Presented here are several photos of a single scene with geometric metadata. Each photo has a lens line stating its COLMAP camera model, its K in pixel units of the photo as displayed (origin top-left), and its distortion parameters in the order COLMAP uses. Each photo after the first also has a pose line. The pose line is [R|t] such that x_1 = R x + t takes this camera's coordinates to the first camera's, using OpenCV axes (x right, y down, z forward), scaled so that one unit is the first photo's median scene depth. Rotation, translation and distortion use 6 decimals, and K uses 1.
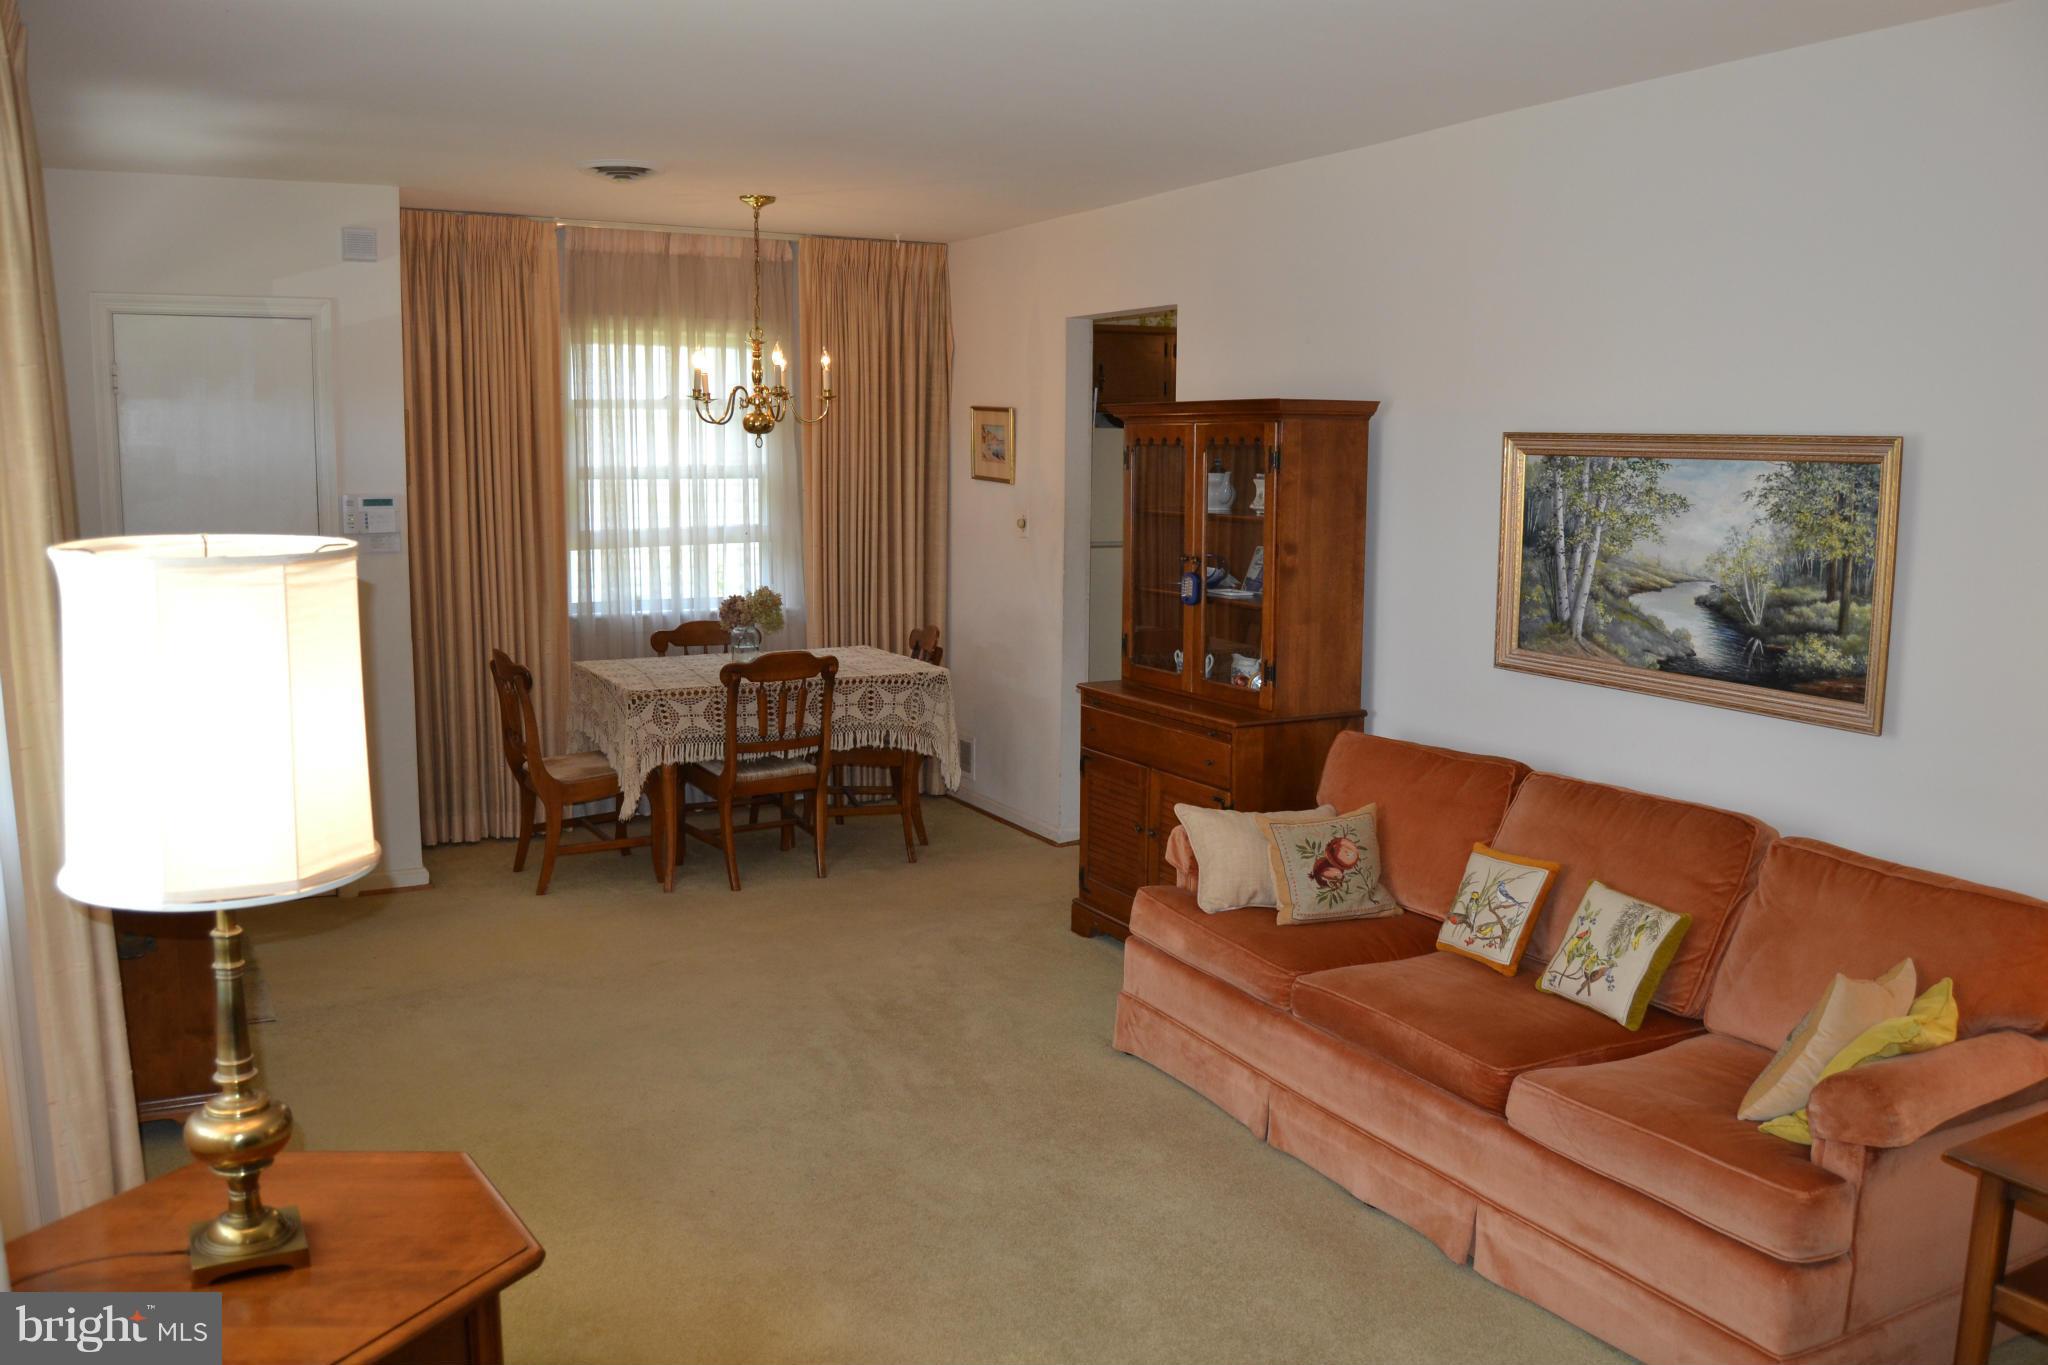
lens RADIAL K [[1729.4, 0, 1024.0], [0, 1729.4, 682.5], [0, 0, 1]] dist [-0.094348, 0.043409]
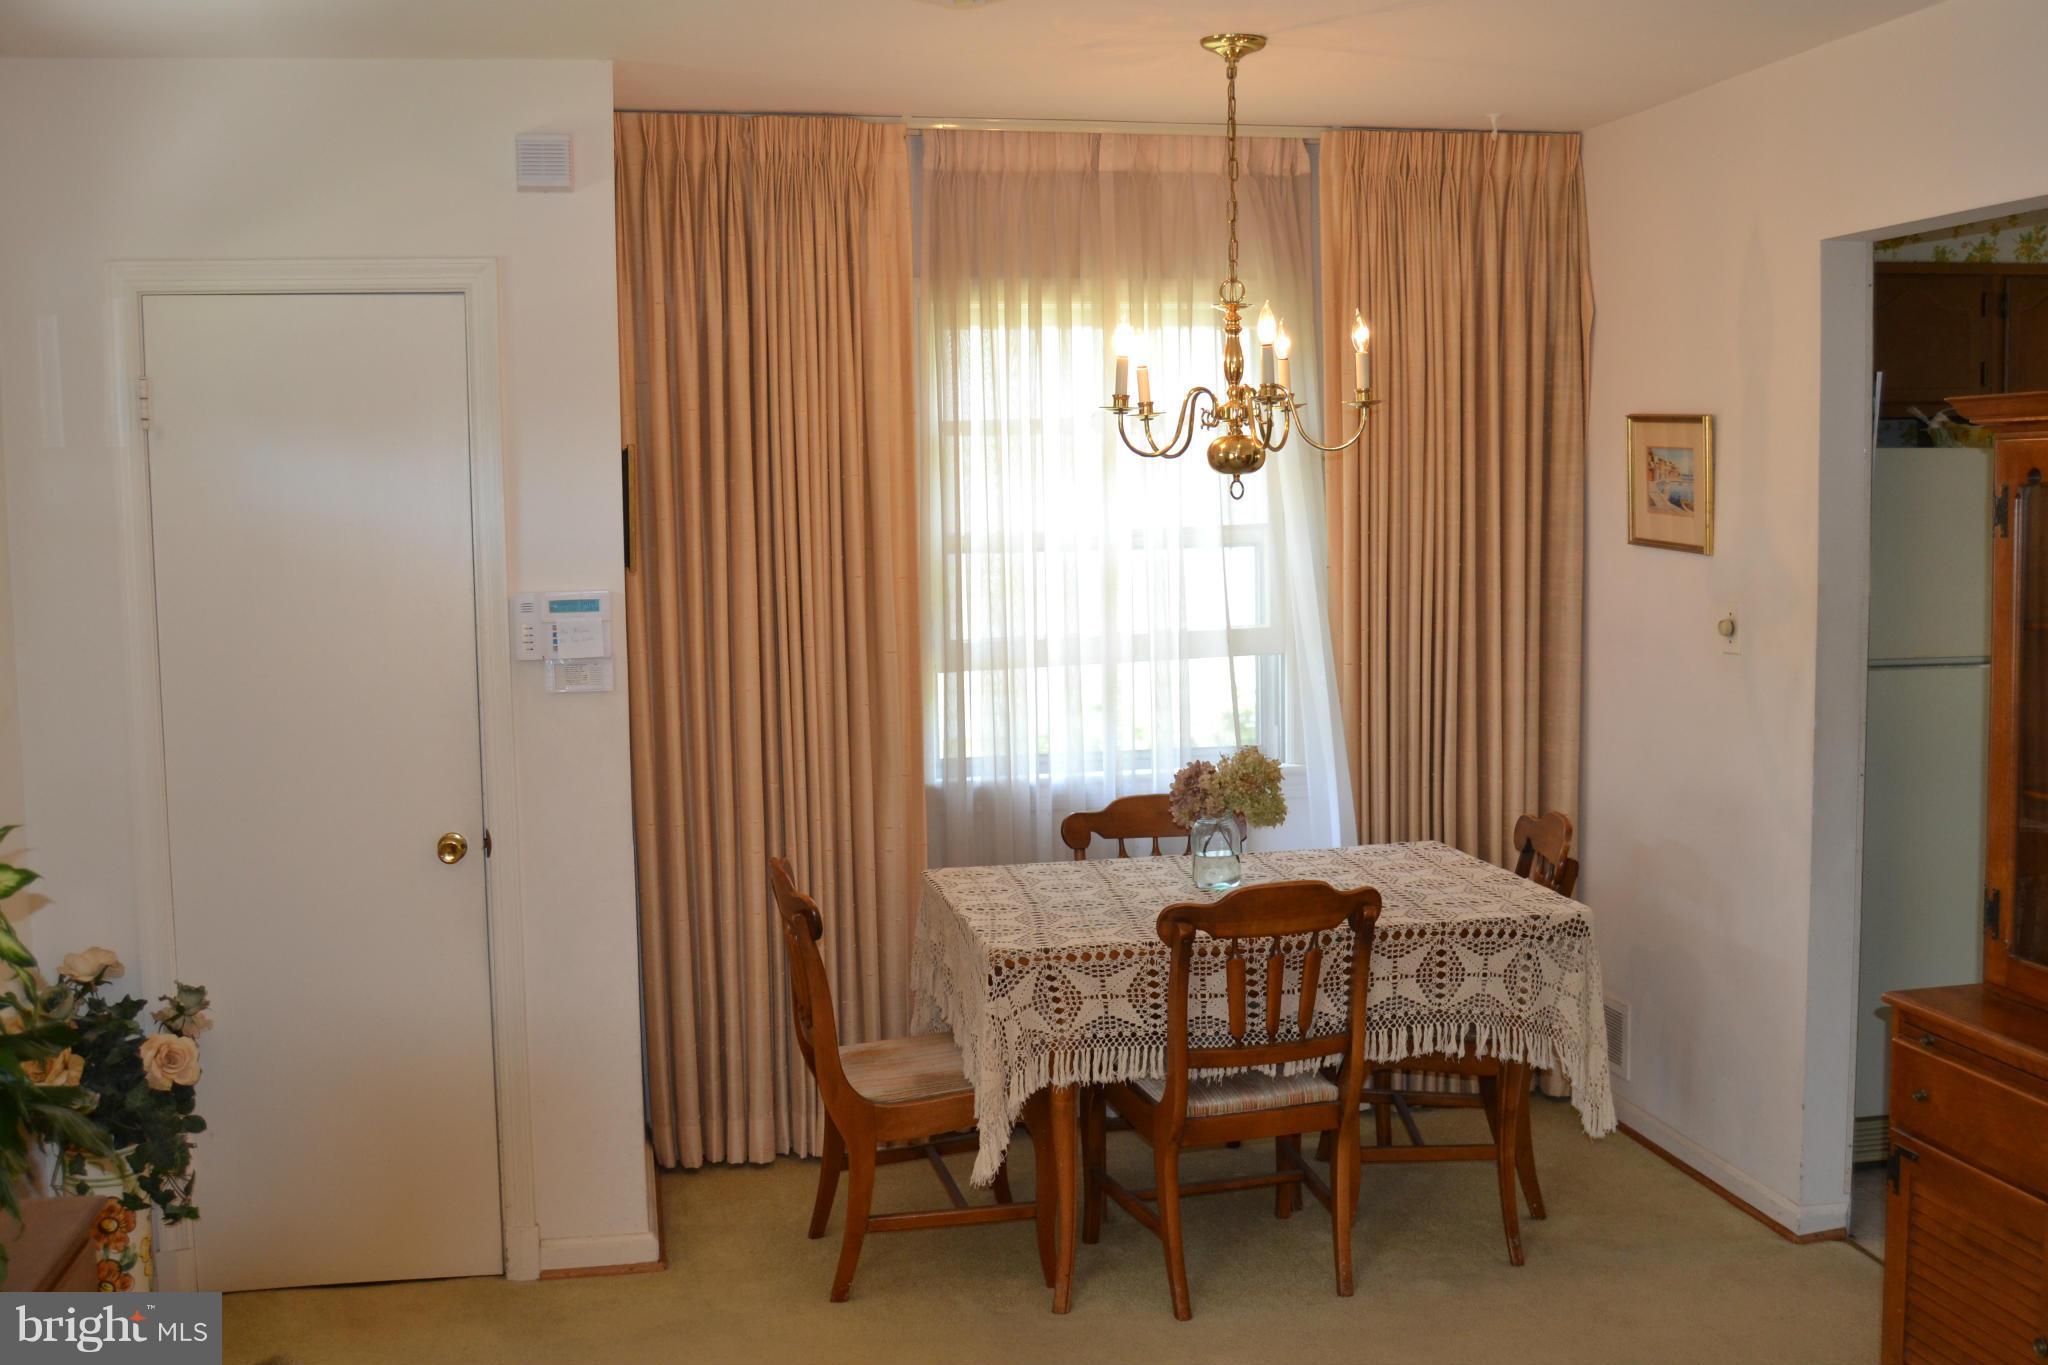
lens RADIAL K [[2023.9, 0, 1029.6], [0, 2023.9, 683.7], [0, 0, 1]] dist [-0.074173, 0.027797]
pose [[0.957408, 0.004551, -0.288702, -0.031263], [-0.014557, 0.999365, -0.032523, -0.055018], [0.288370, 0.035340, 0.956867, 0.363752]]
